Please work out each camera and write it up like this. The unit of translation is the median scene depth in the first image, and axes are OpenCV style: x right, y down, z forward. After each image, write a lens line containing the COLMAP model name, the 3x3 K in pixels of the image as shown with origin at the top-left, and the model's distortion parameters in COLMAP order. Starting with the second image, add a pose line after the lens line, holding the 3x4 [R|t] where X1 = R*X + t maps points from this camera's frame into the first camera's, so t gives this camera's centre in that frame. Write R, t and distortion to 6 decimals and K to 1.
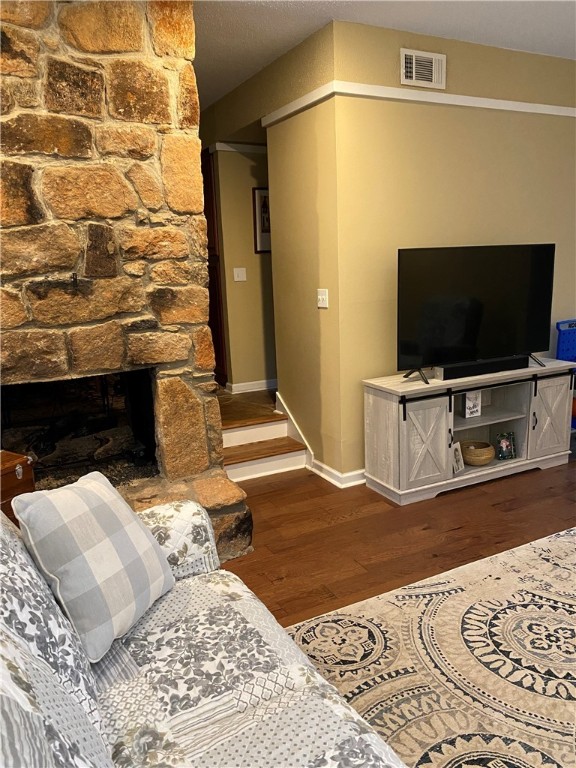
lens RADIAL K [[587.2, 0, 290.9], [0, 587.2, 385.7], [0, 0, 1]] dist [0.034454, -0.033204]
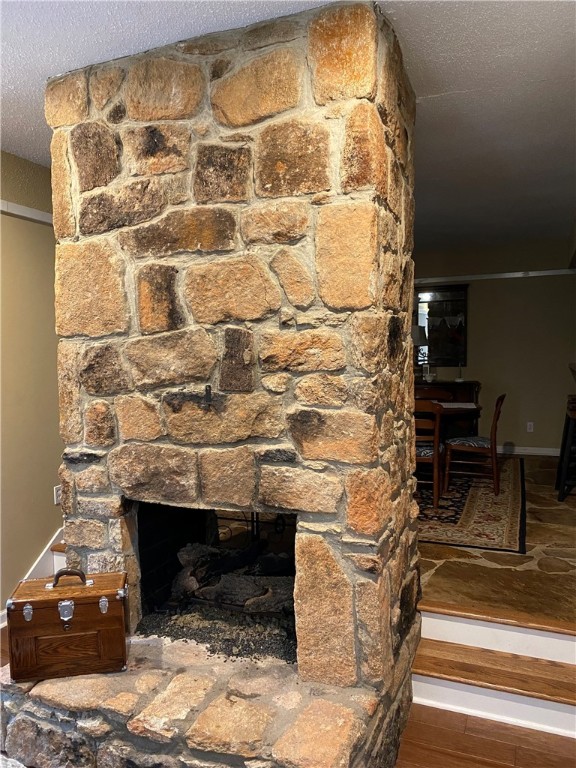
lens RADIAL K [[587.2, 0, 291.3], [0, 587.2, 388.3], [0, 0, 1]] dist [0.034454, -0.033204]
pose [[0.637285, 0.073503, -0.767115, 0.347210], [-0.164925, 0.985386, -0.042595, -0.169255], [0.752774, 0.153662, 0.640094, 0.551897]]
